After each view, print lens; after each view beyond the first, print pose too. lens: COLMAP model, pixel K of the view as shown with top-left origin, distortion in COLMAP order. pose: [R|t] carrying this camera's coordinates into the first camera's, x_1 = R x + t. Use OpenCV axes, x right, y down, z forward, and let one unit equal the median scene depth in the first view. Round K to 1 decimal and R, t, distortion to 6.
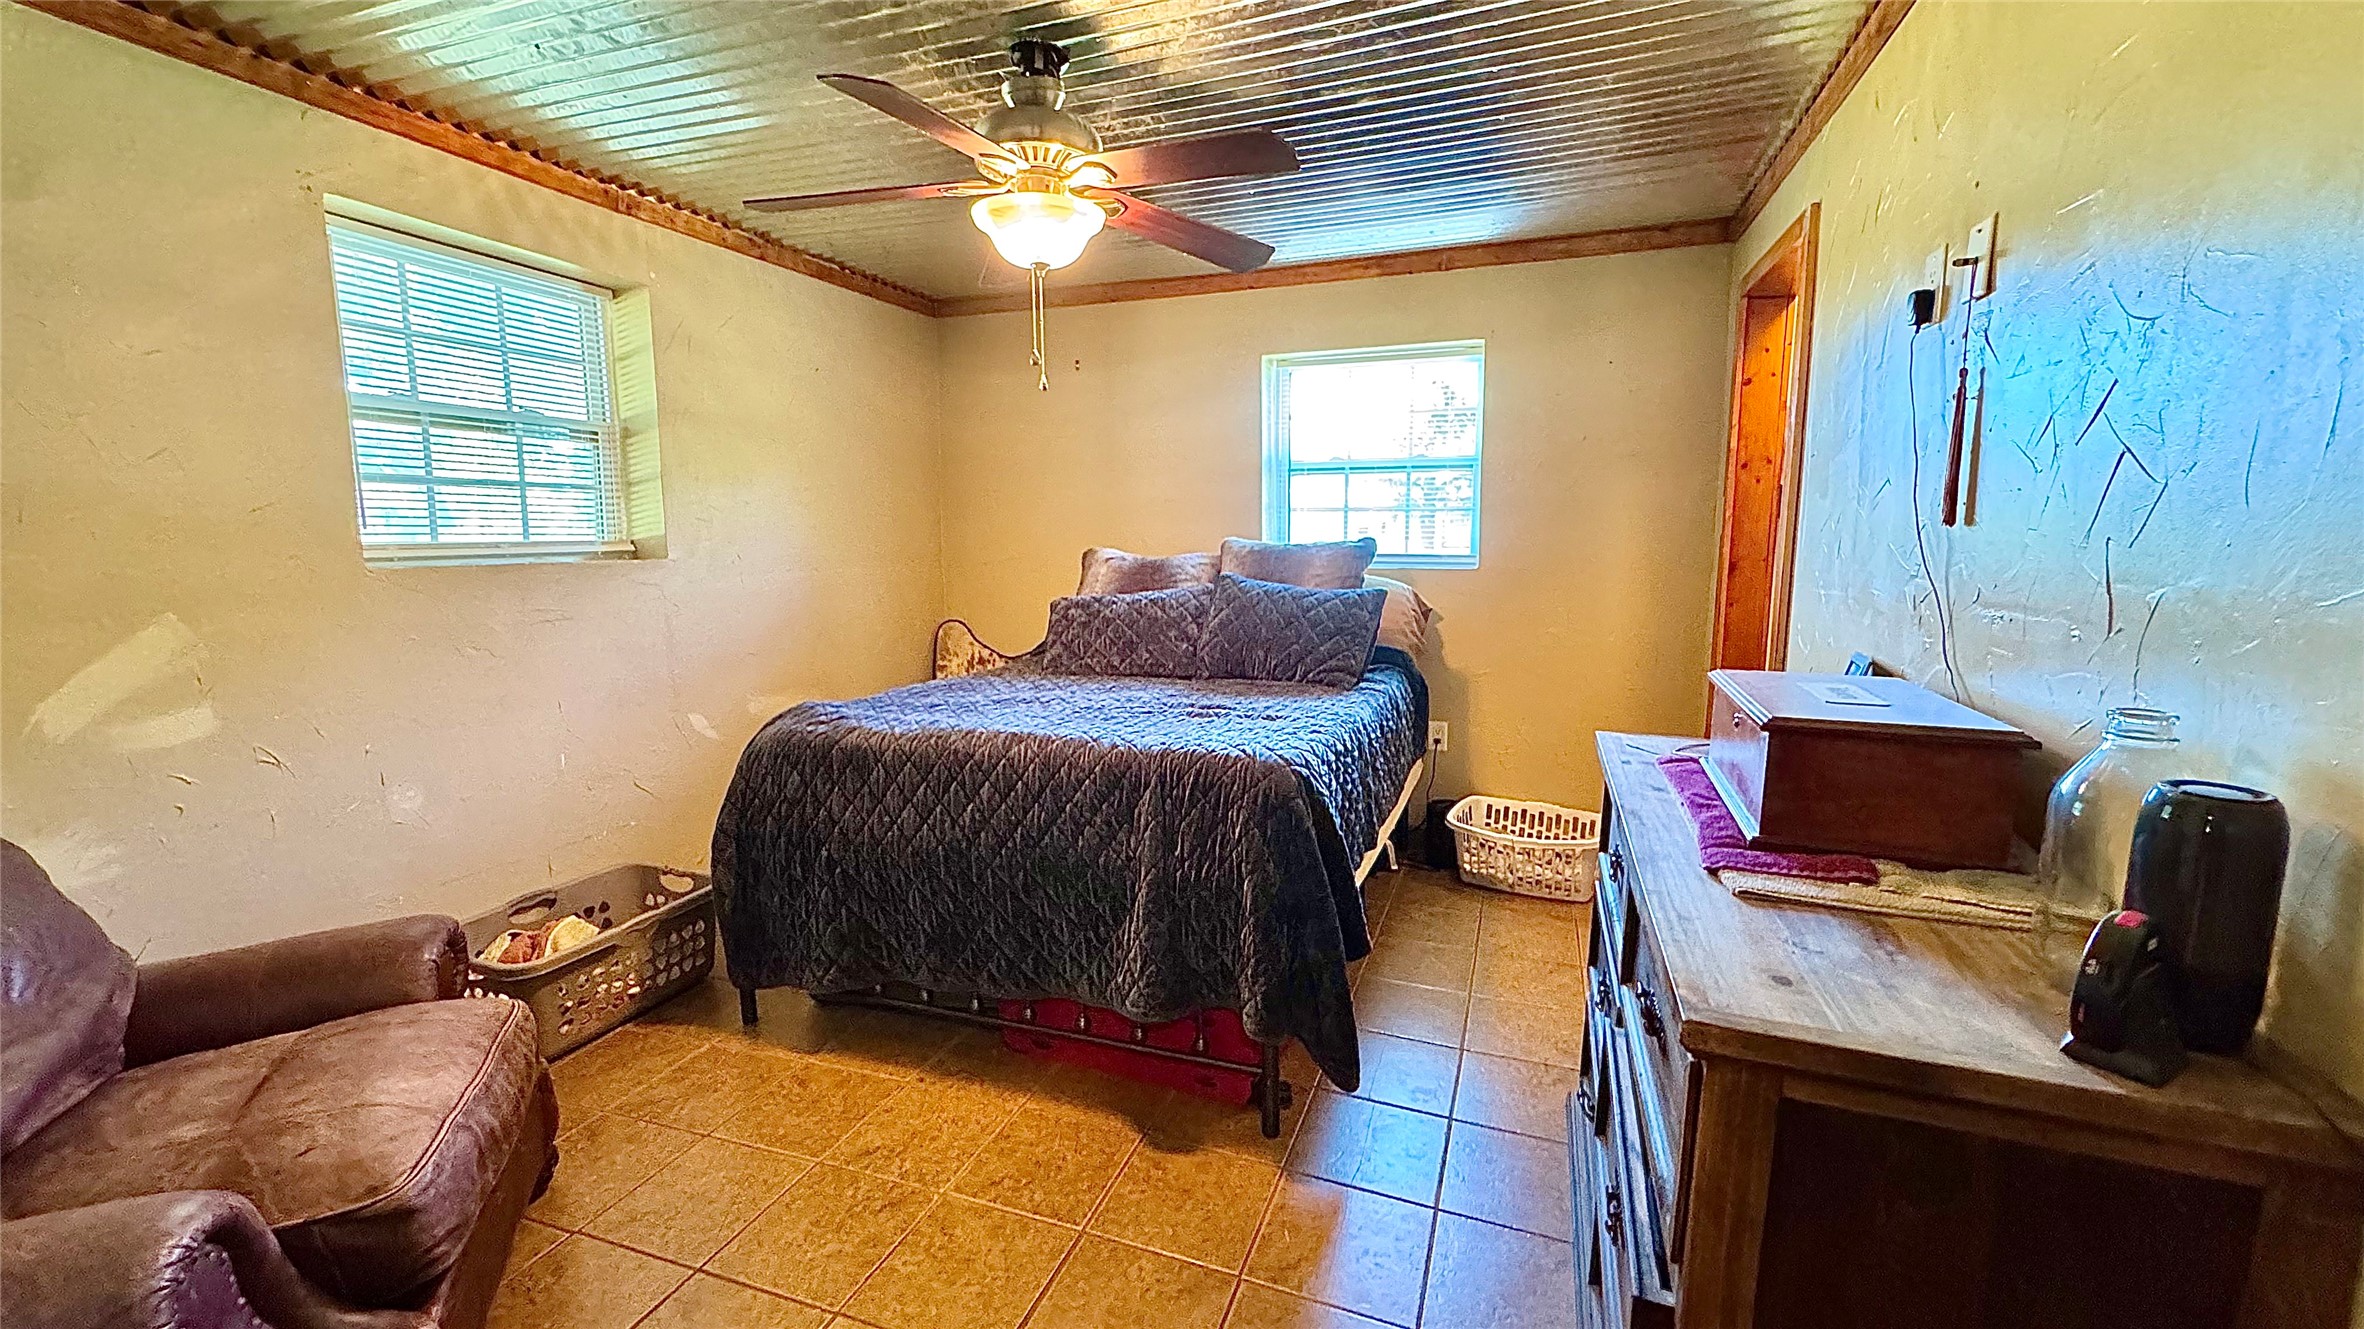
lens RADIAL K [[936.7, 0, 1181.9], [0, 936.7, 664.3], [0, 0, 1]] dist [0.000616, 0.000012]
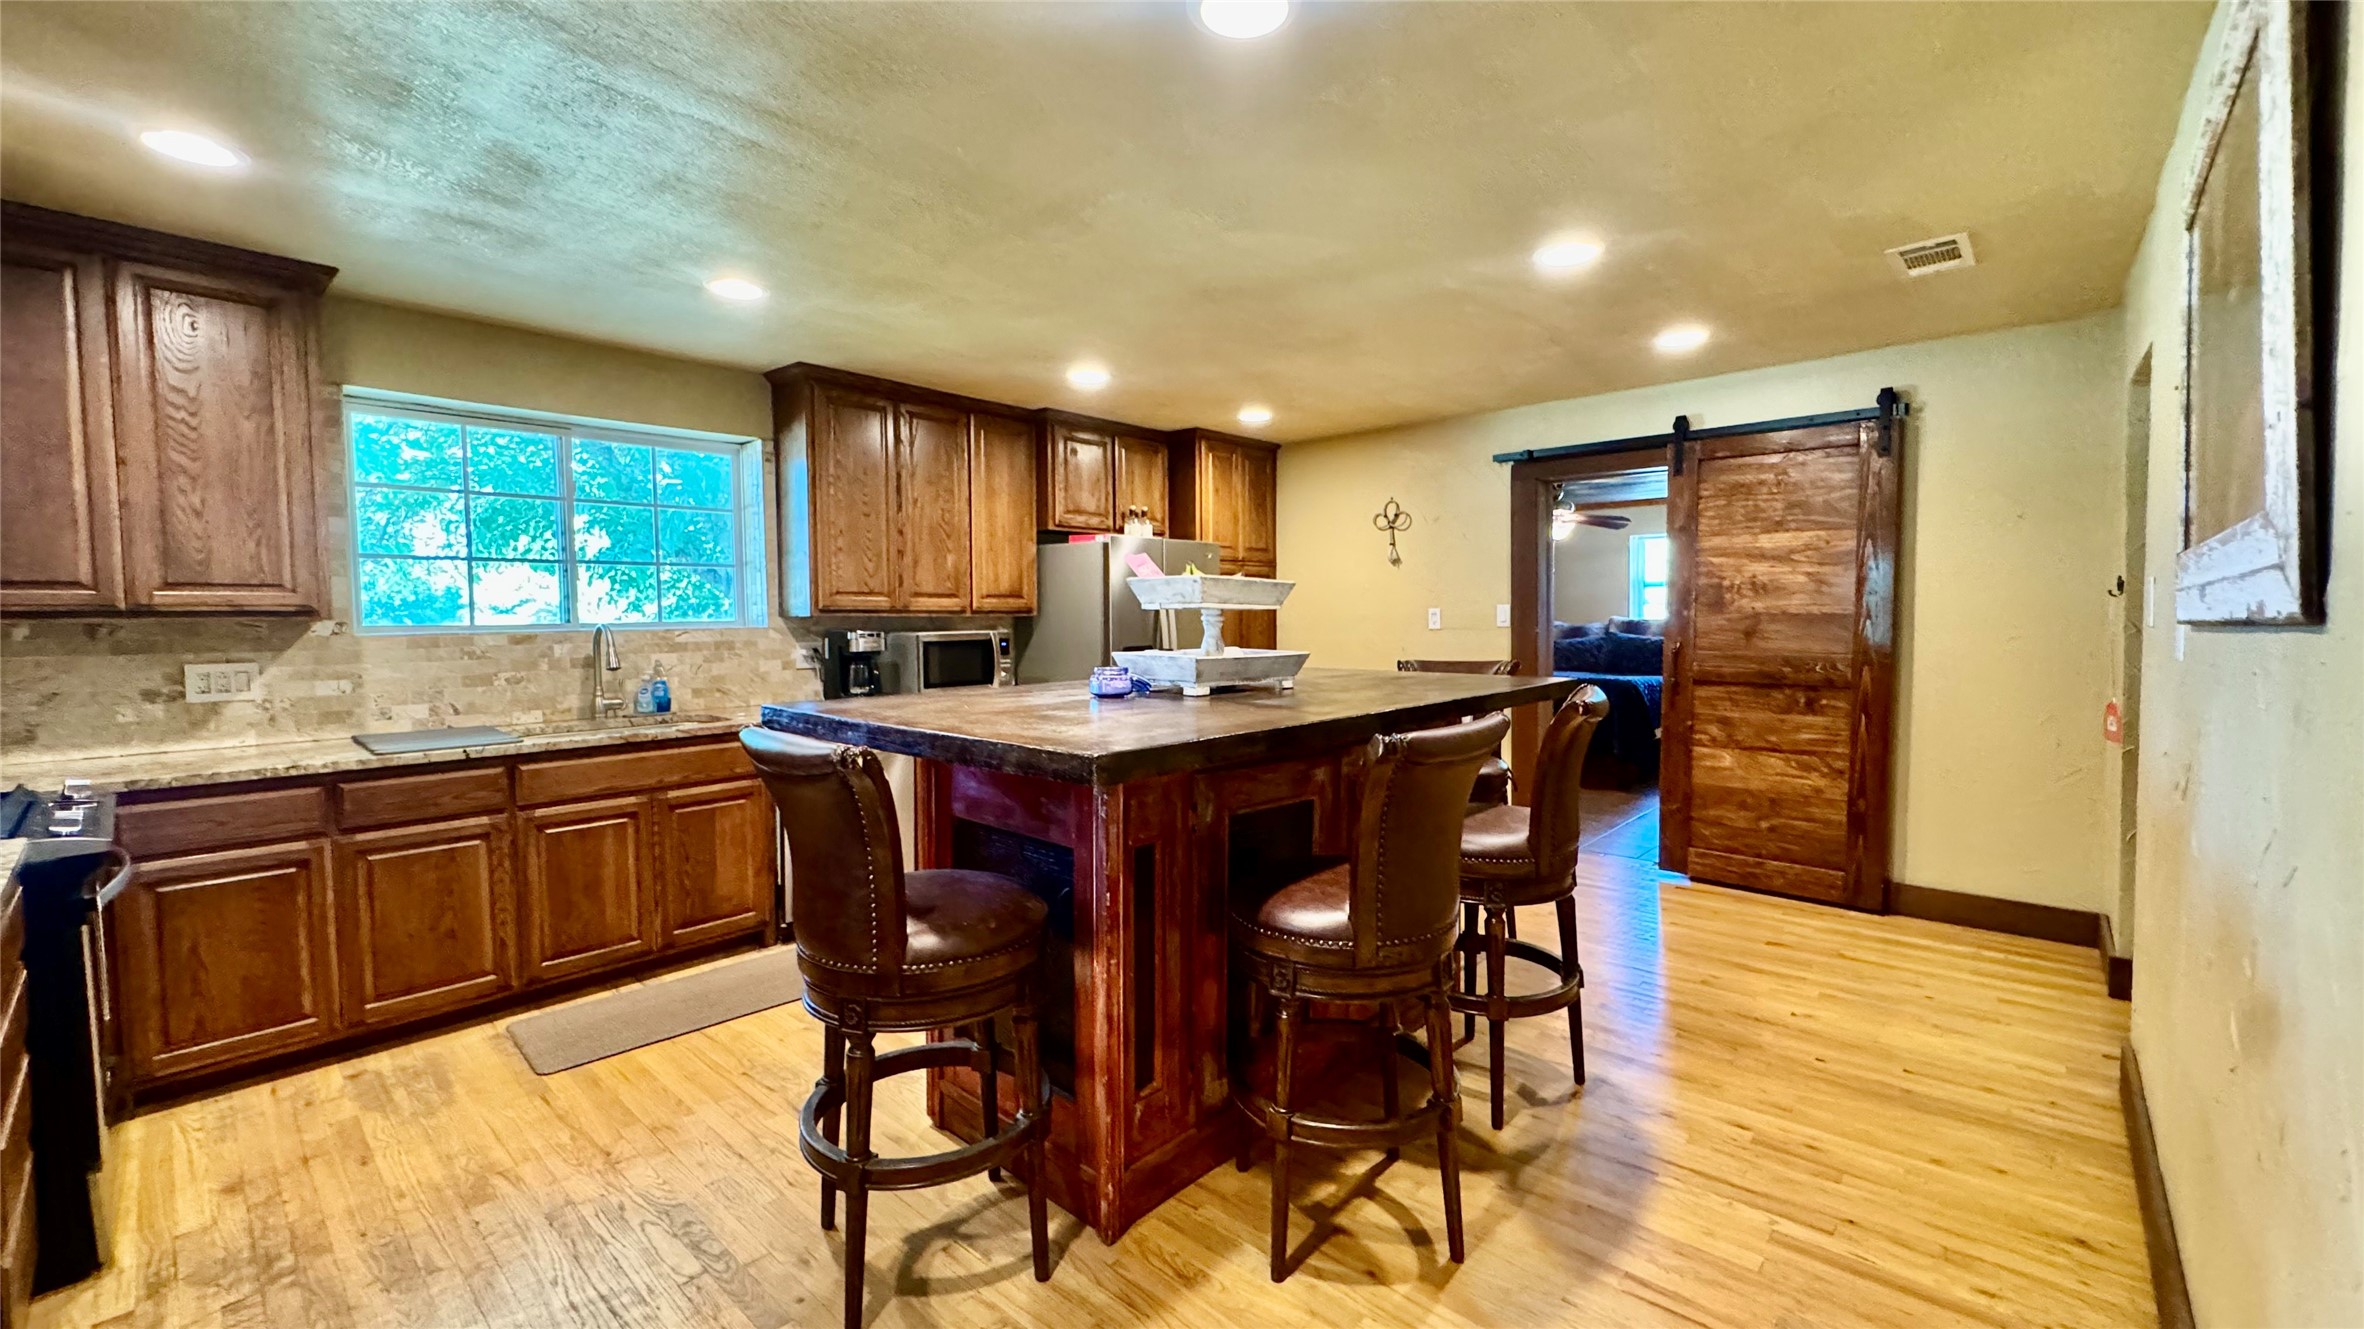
lens RADIAL K [[936.7, 0, 1169.4], [0, 936.7, 659.2], [0, 0, 1]] dist [0.000616, 0.000012]
pose [[0.924010, 0.015599, -0.382050, -0.077128], [-0.048581, 0.995860, -0.076835, 0.204272], [0.379269, 0.089556, 0.920942, -1.561870]]
